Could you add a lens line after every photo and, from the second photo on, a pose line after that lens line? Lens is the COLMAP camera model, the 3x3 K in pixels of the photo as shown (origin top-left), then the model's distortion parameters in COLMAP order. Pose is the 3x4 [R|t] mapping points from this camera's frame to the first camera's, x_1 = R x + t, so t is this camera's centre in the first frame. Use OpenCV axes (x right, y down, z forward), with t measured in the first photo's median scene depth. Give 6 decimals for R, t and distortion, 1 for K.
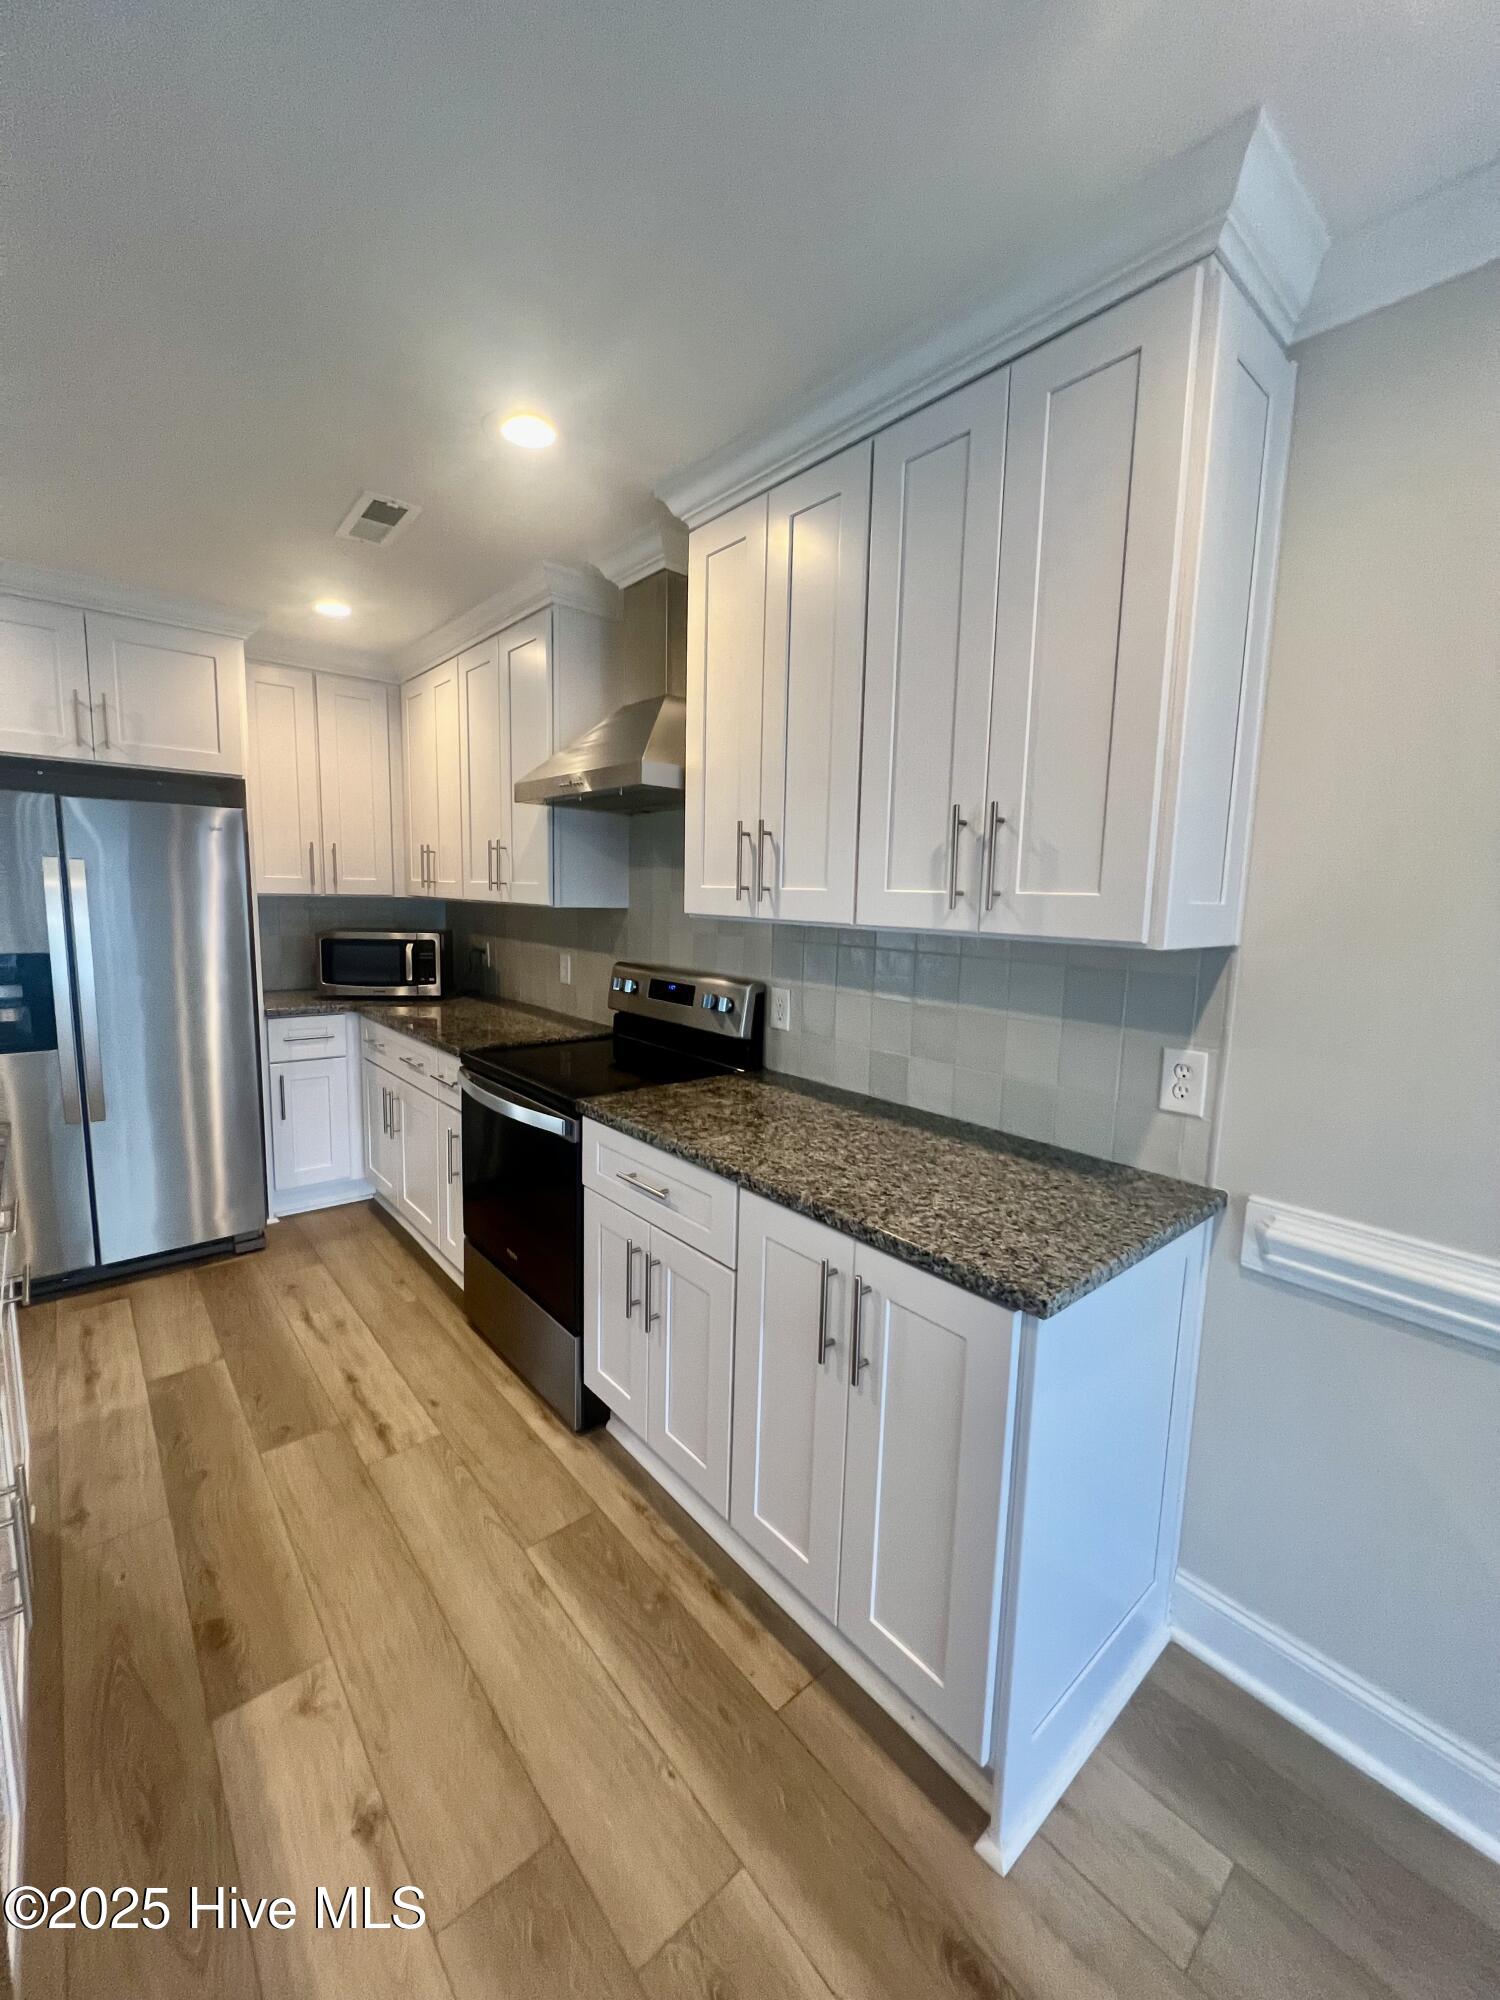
lens RADIAL K [[804.4, 0, 755.3], [0, 804.4, 996.4], [0, 0, 1]] dist [0.001052, 0.000323]
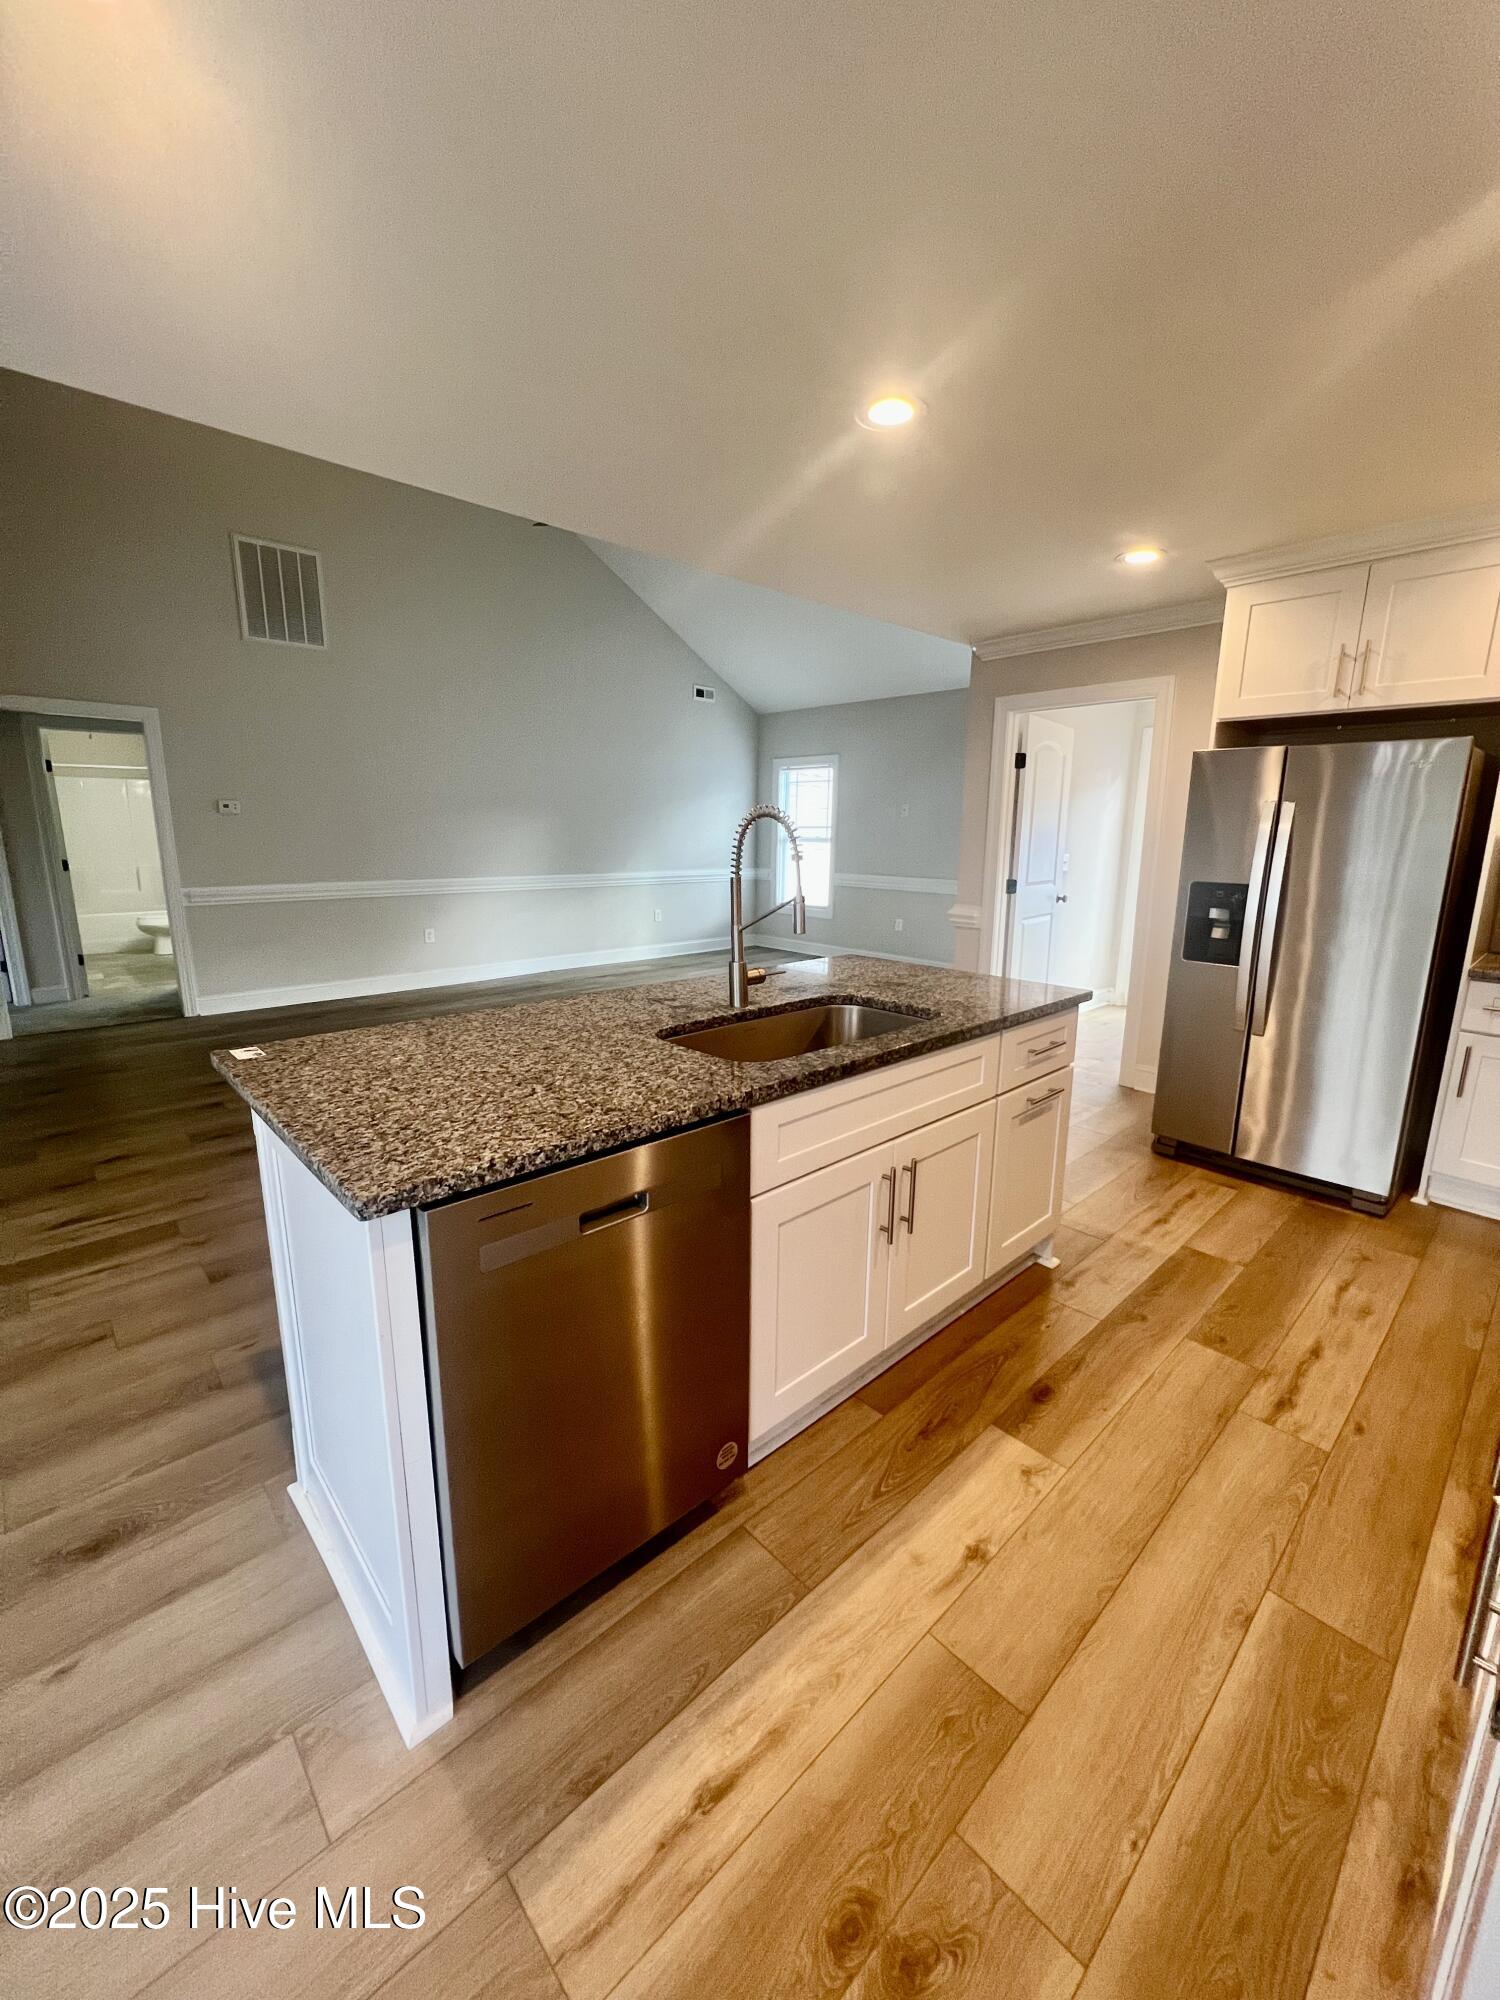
lens RADIAL K [[804.4, 0, 755.3], [0, 804.4, 996.4], [0, 0, 1]] dist [0.001052, 0.000323]
pose [[0.039845, 0.180095, -0.982842, 0.344295], [-0.140398, 0.974874, 0.172943, 0.004729], [0.989293, 0.131098, 0.064129, 0.272287]]
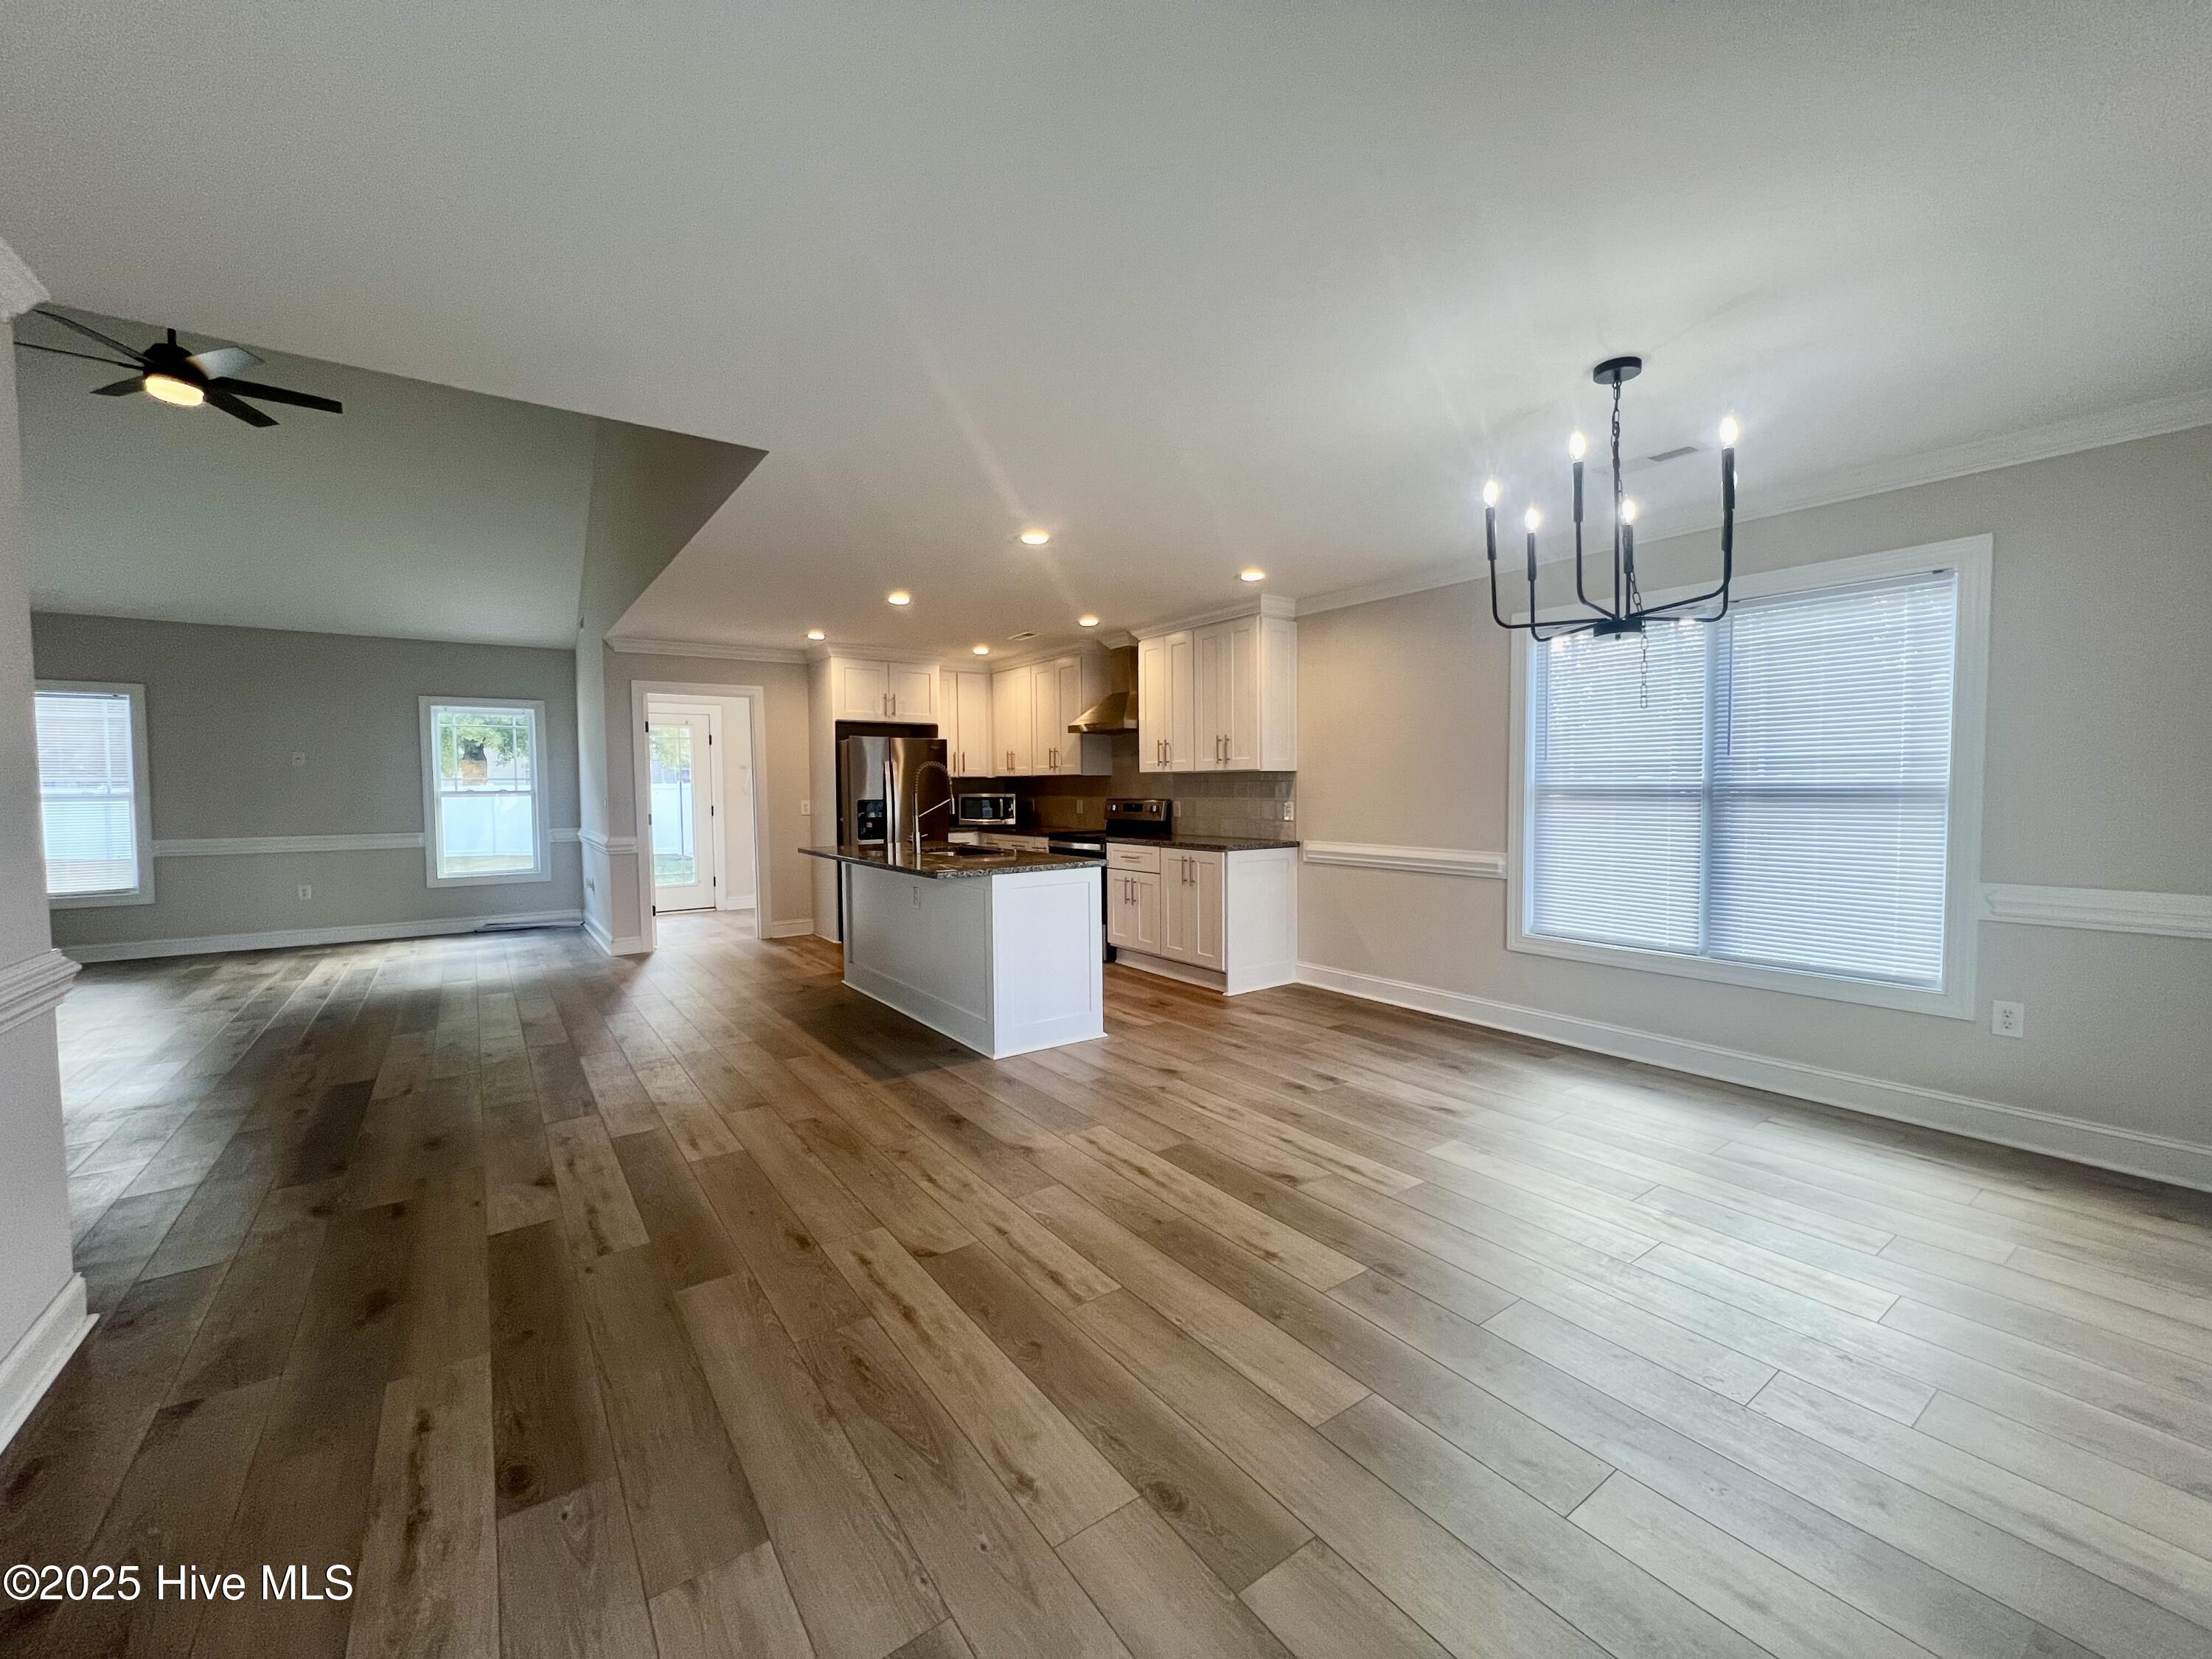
lens RADIAL K [[889.7, 0, 1106.0], [0, 889.7, 829.5], [0, 0, 1]] dist [0.001052, 0.000323]
pose [[0.995161, -0.029669, -0.093669, 0.076890], [0.021945, 0.996354, -0.082442, 0.341895], [0.095773, 0.079987, 0.992184, -2.027736]]
